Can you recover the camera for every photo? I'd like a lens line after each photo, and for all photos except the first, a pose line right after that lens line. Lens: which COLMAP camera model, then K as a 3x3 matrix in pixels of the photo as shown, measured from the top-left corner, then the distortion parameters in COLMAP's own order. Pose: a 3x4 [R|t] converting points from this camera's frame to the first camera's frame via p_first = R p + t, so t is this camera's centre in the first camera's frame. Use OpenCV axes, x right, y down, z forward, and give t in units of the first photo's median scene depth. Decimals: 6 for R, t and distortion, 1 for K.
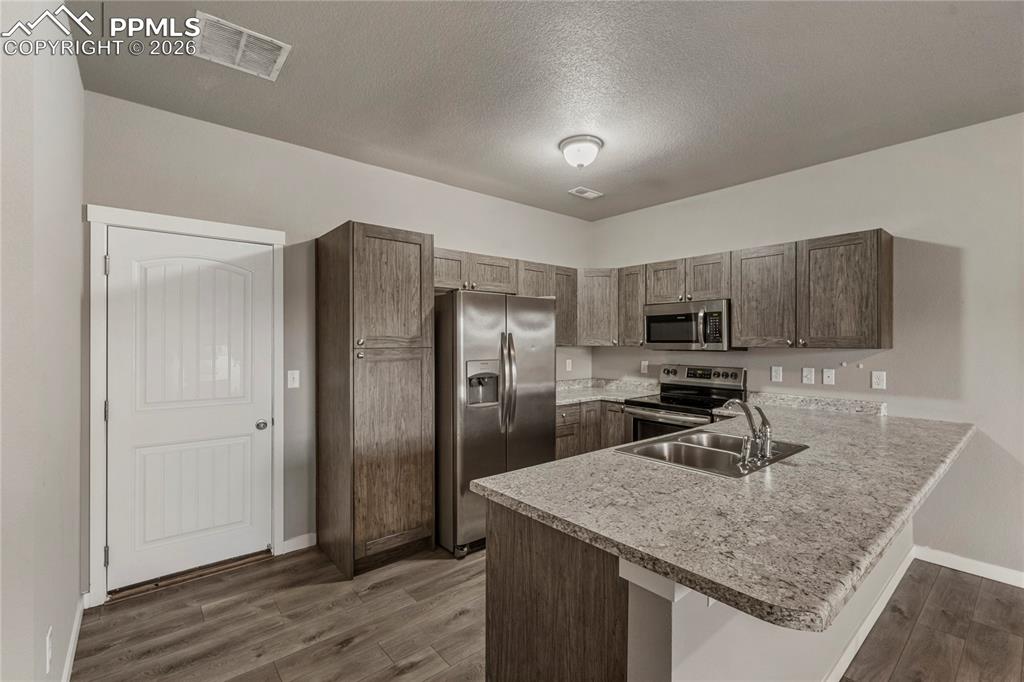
lens RADIAL K [[450.3, 0, 505.3], [0, 450.3, 342.8], [0, 0, 1]] dist [0.000198, -0.000368]
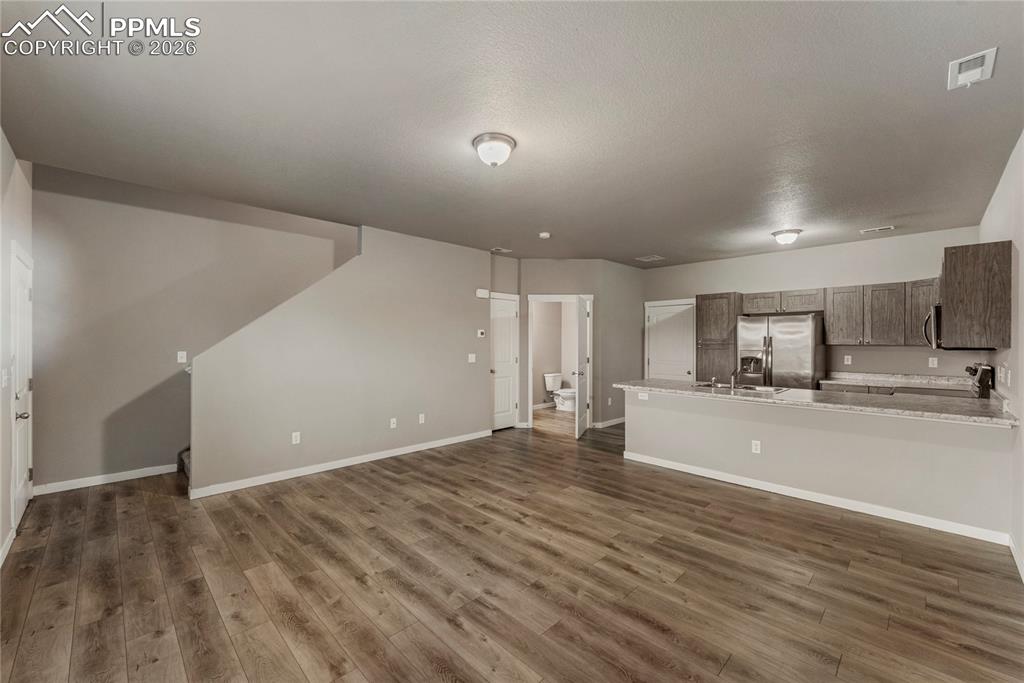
lens RADIAL K [[409.0, 0, 499.8], [0, 409.0, 342.5], [0, 0, 1]] dist [0.000503, -0.000012]
pose [[0.068572, 0.003958, -0.997638, 1.684355], [-0.003248, 0.999988, 0.003744, -0.001354], [0.997641, 0.002984, 0.068584, -0.254435]]
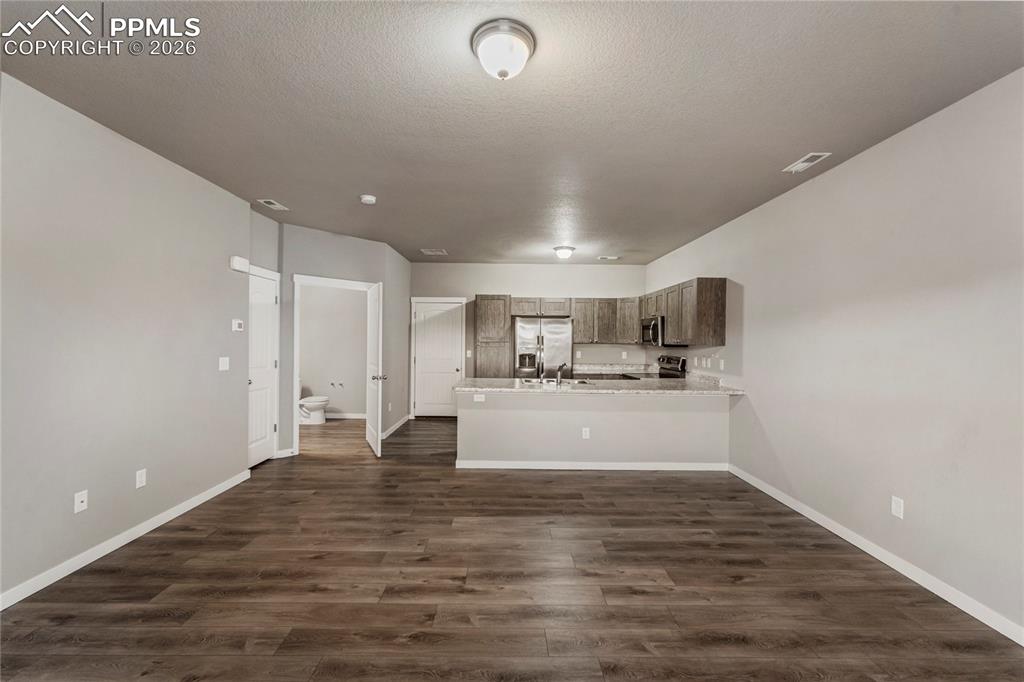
lens RADIAL K [[409.0, 0, 510.7], [0, 409.0, 341.7], [0, 0, 1]] dist [0.000503, -0.000012]
pose [[0.770516, 0.010818, -0.637328, 1.192193], [-0.011278, 0.999931, 0.003338, 0.000286], [0.637320, 0.004616, 0.770585, -0.649415]]
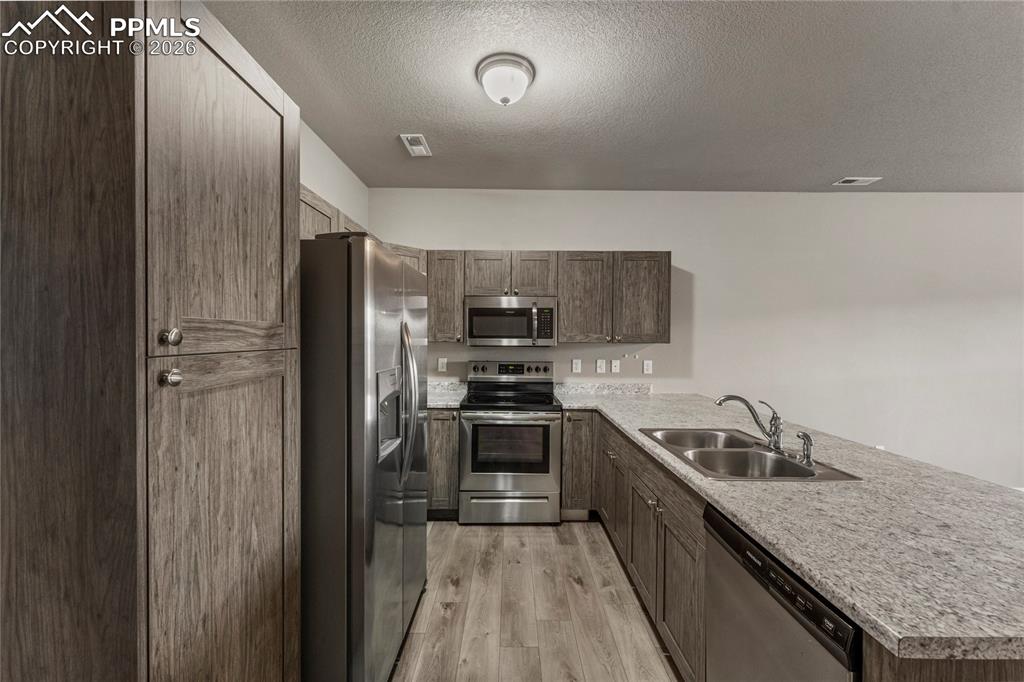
lens RADIAL K [[409.0, 0, 512.4], [0, 409.0, 341.9], [0, 0, 1]] dist [0.000503, -0.000012]
pose [[0.635634, -0.005702, 0.771970, -0.342697], [-0.003345, 0.999943, 0.010140, -0.001561], [-0.771983, -0.009028, 0.635579, 0.542941]]
